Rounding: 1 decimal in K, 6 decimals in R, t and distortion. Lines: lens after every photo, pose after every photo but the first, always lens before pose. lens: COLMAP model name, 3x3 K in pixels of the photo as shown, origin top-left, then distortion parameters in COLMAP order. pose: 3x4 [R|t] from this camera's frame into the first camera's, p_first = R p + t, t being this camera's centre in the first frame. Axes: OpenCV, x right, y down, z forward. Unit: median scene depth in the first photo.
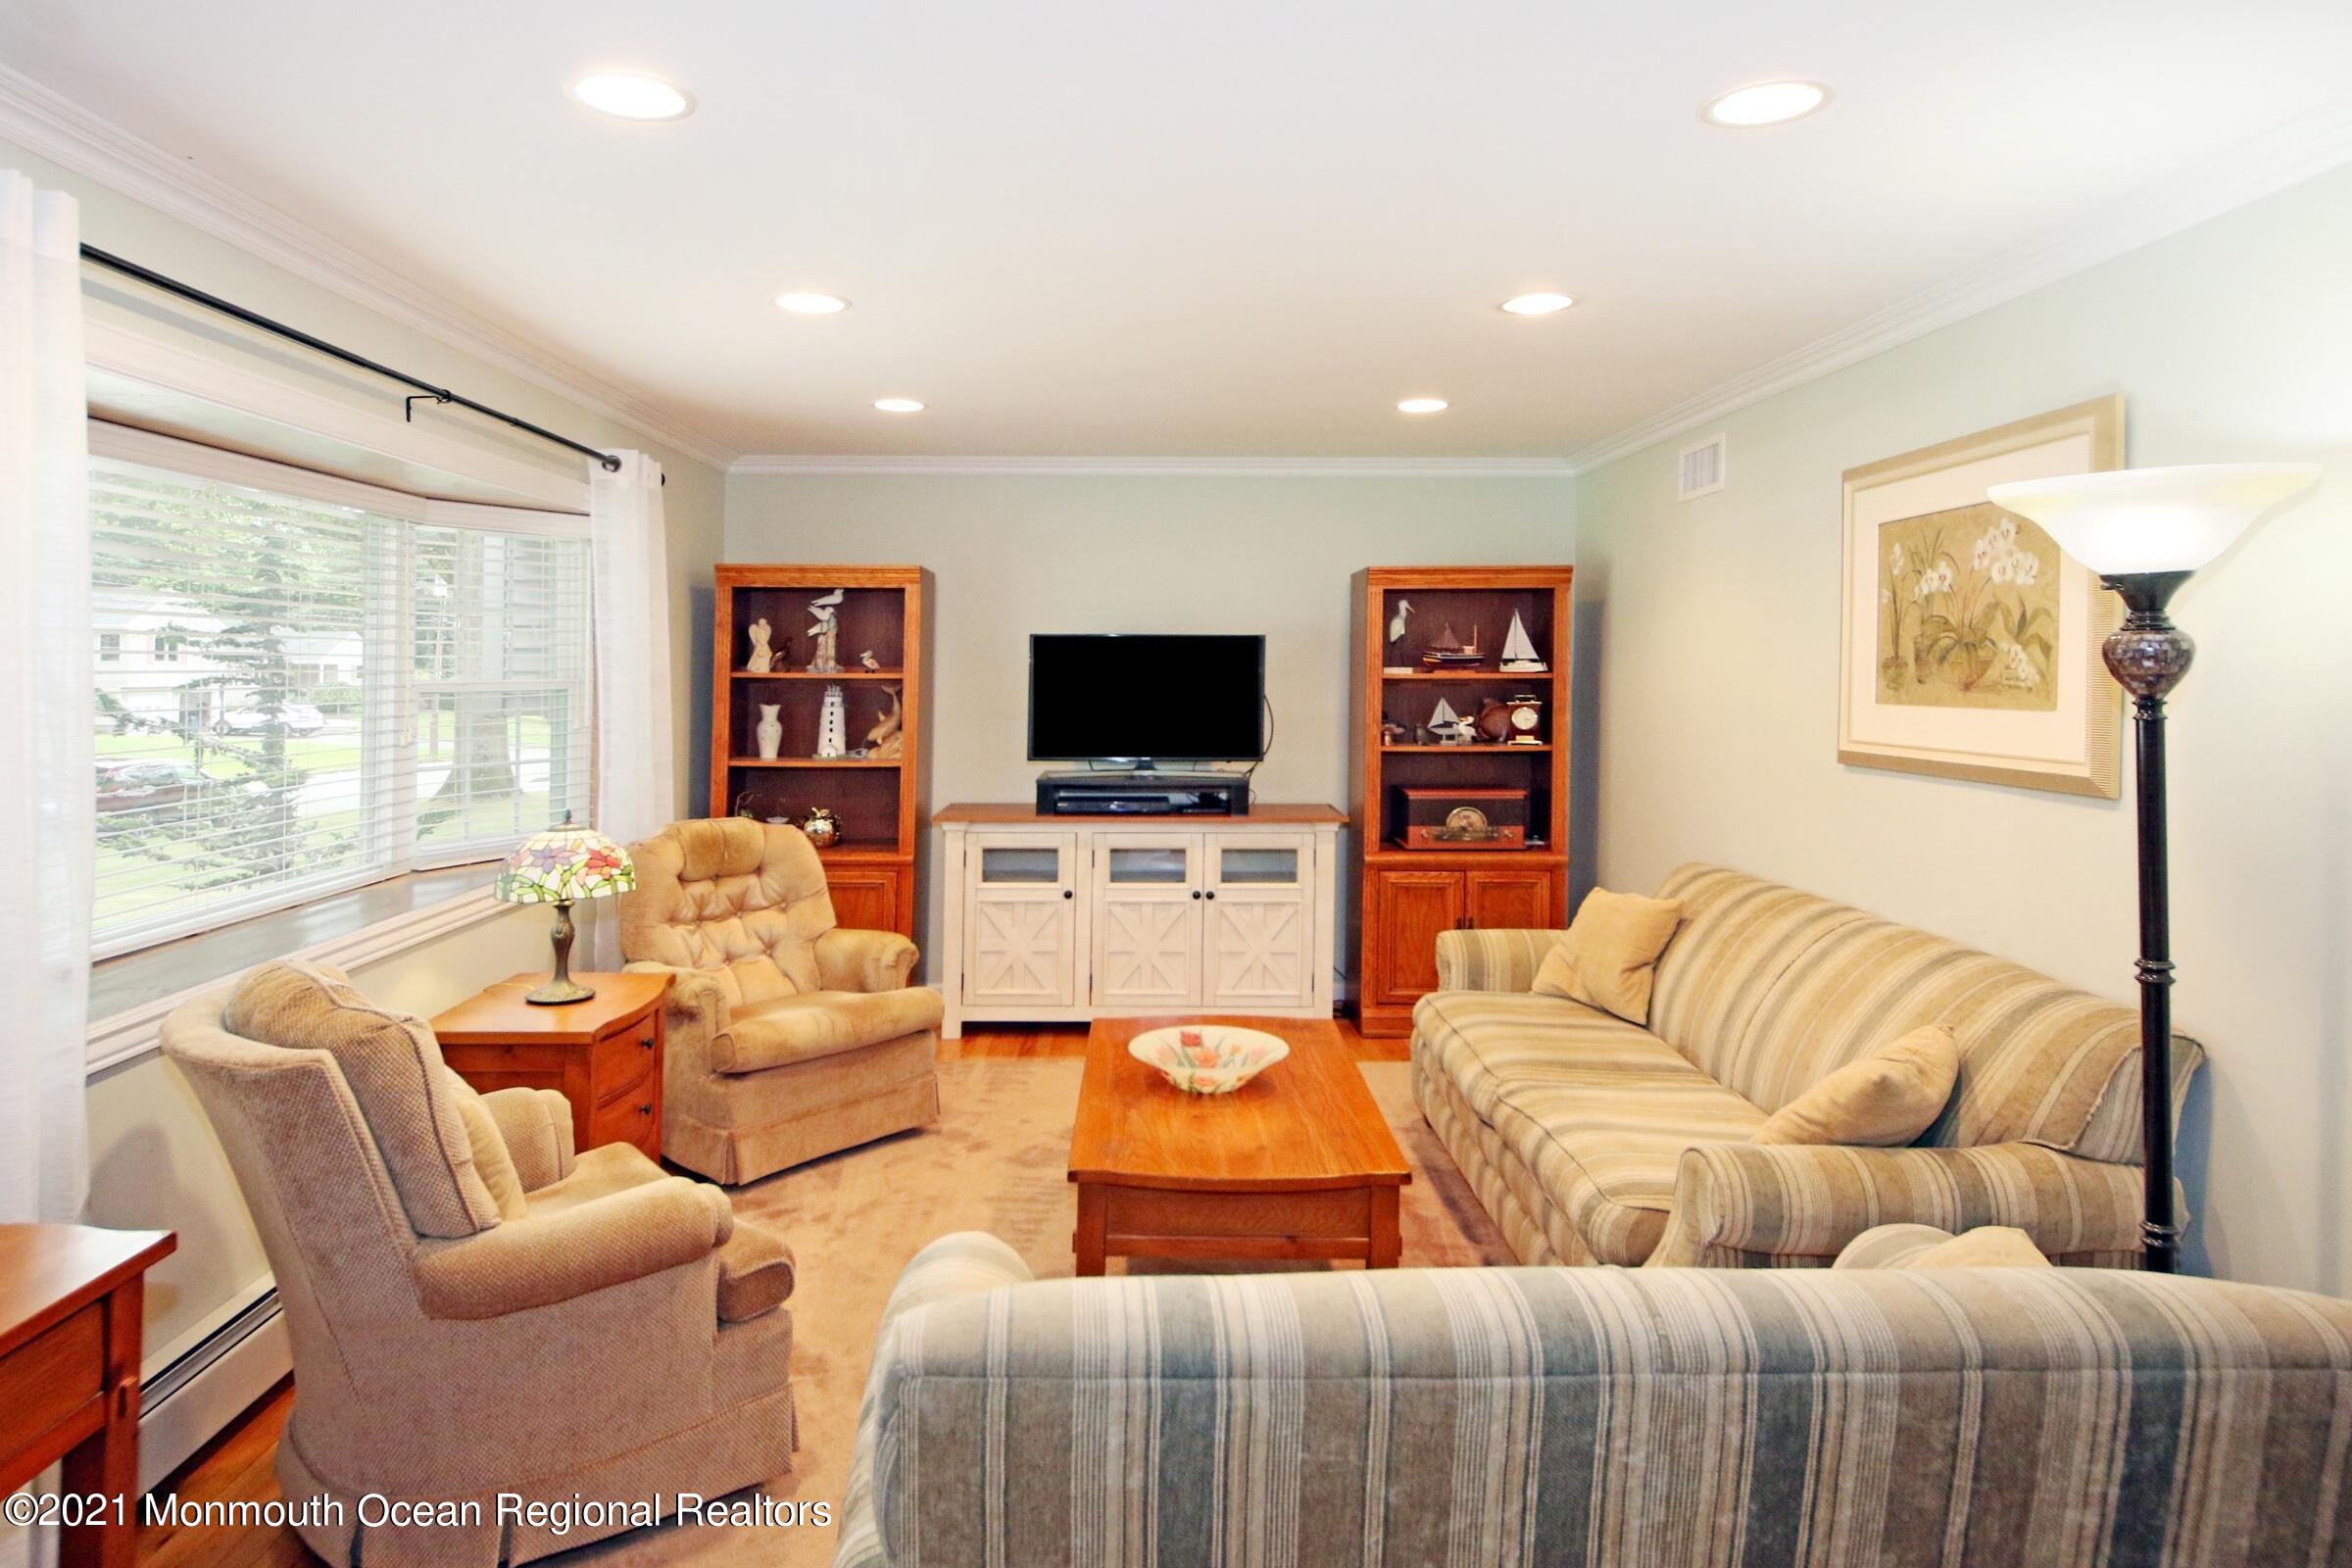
lens RADIAL K [[1439.6, 0, 1200.3], [0, 1439.6, 727.3], [0, 0, 1]] dist [0.004305, 0.001993]
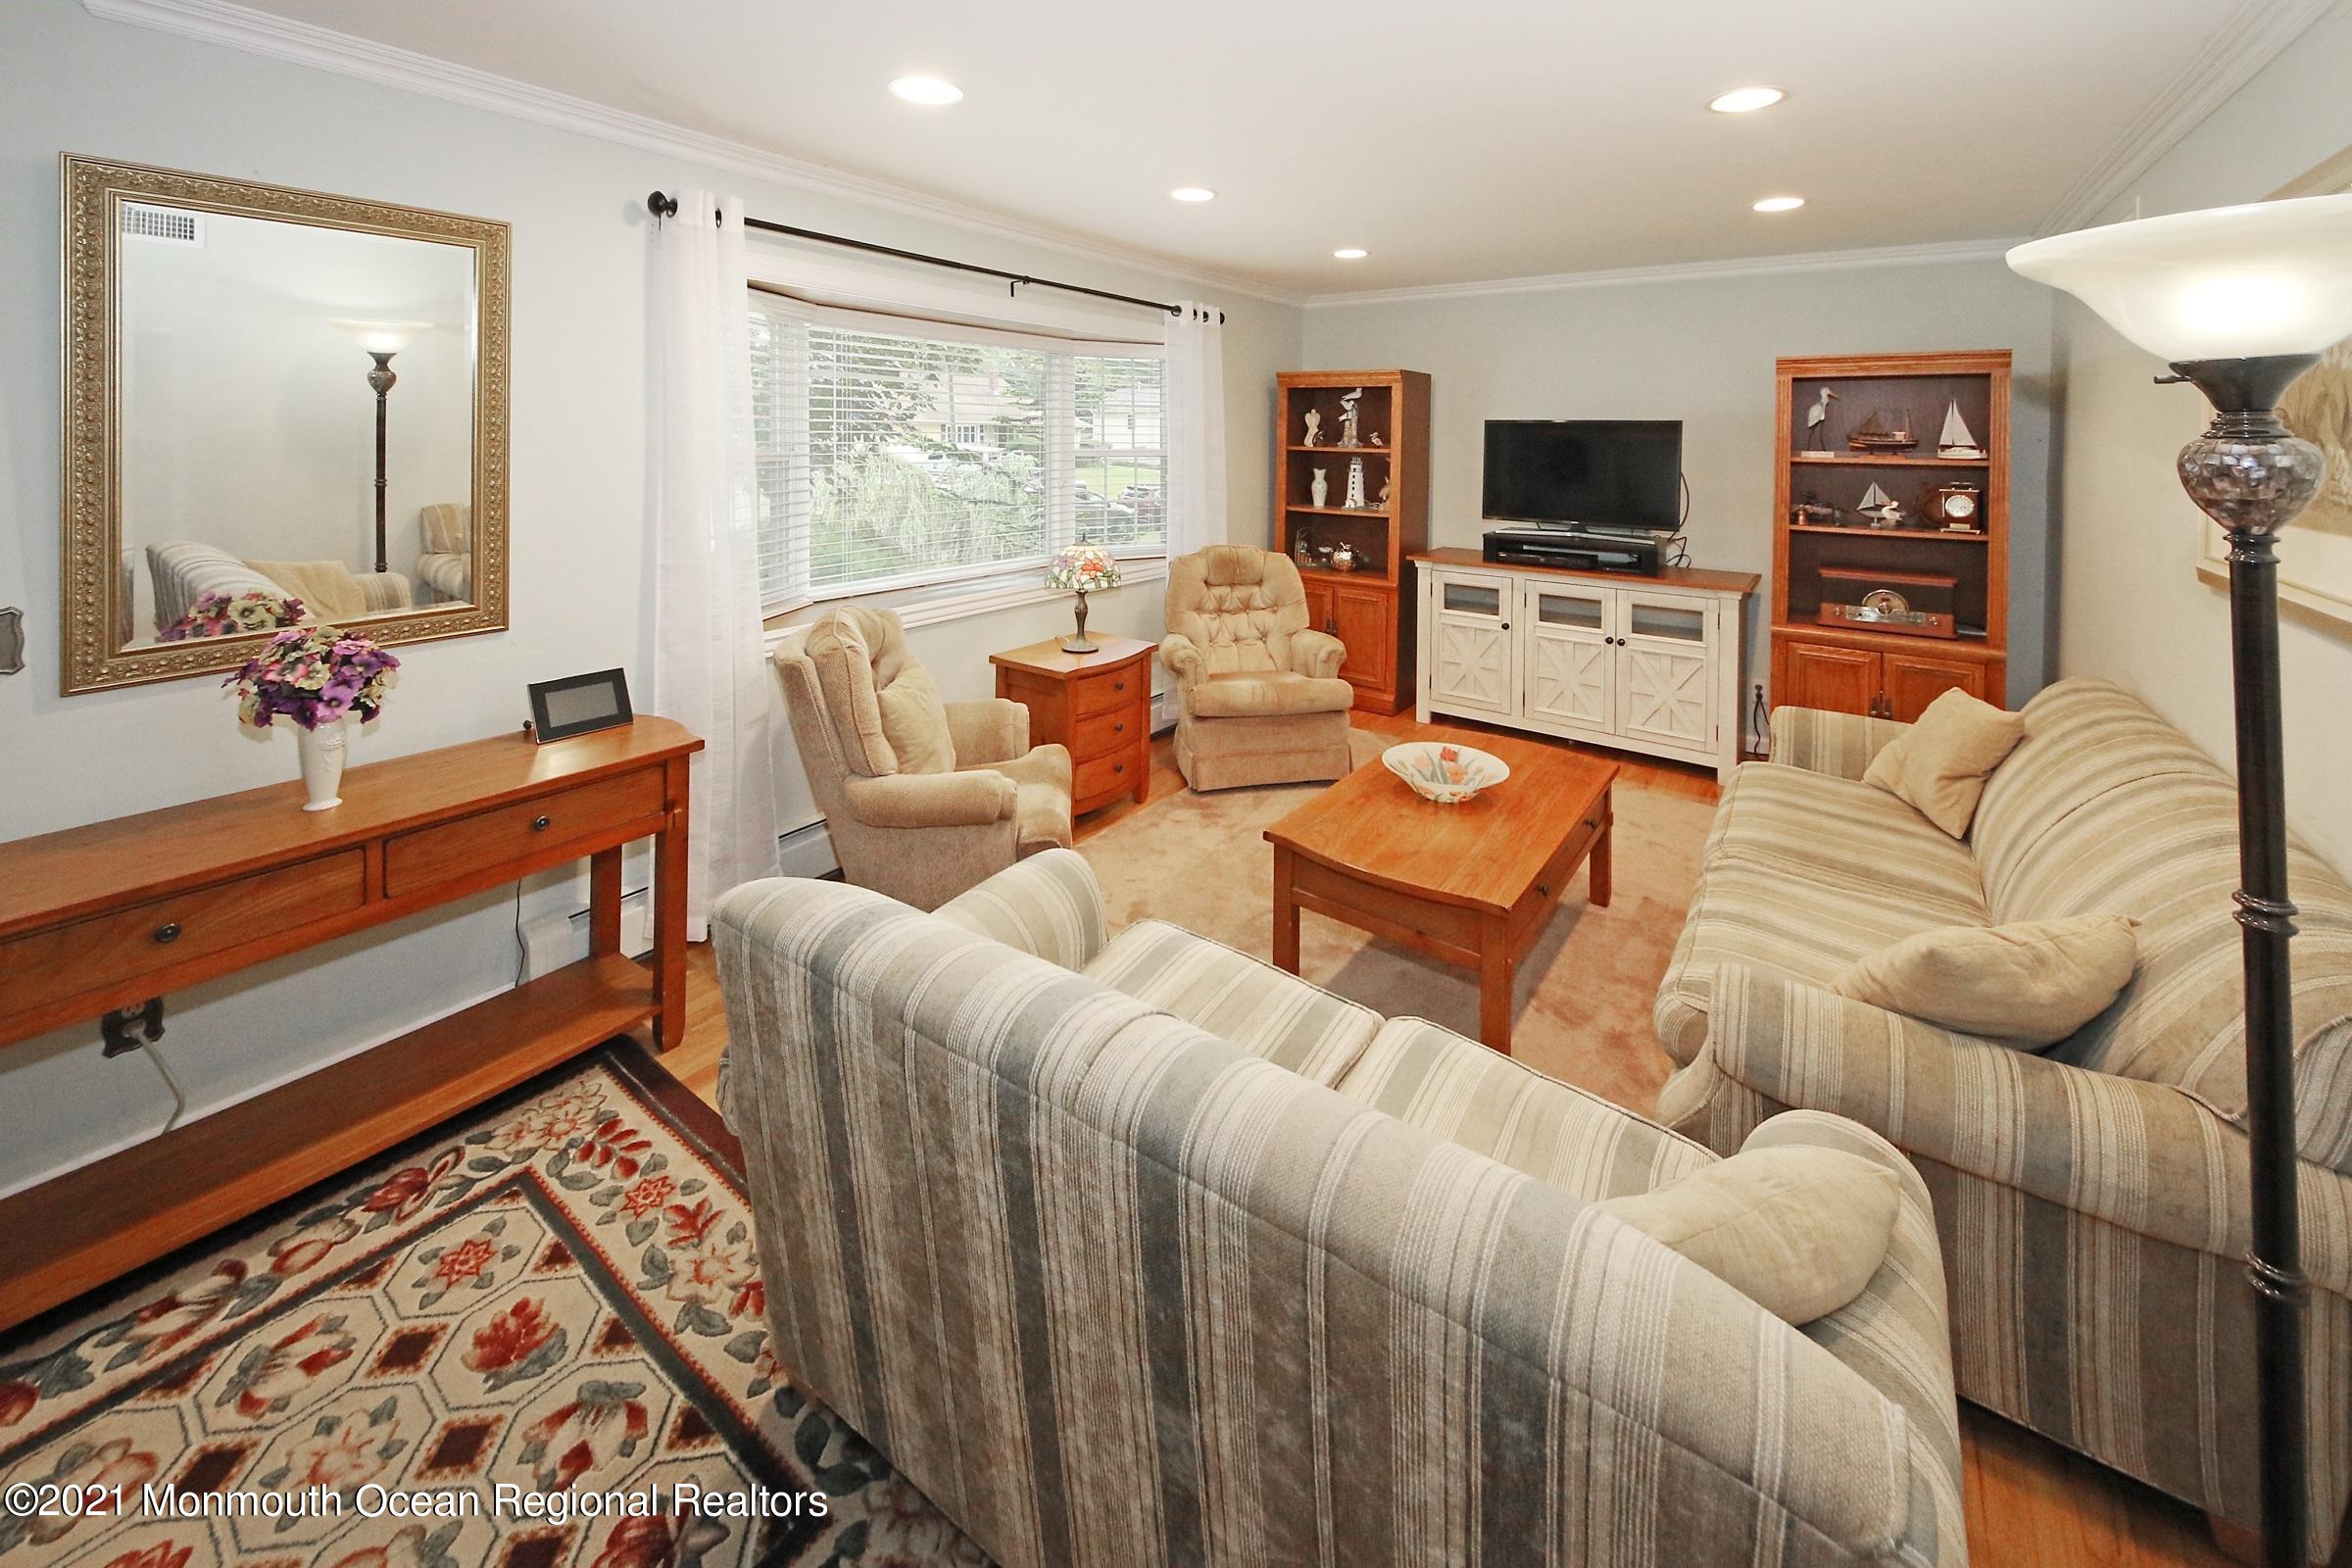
lens RADIAL K [[1011.5, 0, 1132.1], [0, 1011.5, 482.3], [0, 0, 1]] dist [0.021803, -0.014086]
pose [[0.787973, 0.037443, -0.614570, 0.205765], [-0.035541, 0.999251, 0.015311, -0.012860], [0.614683, 0.009778, 0.788714, 0.100901]]
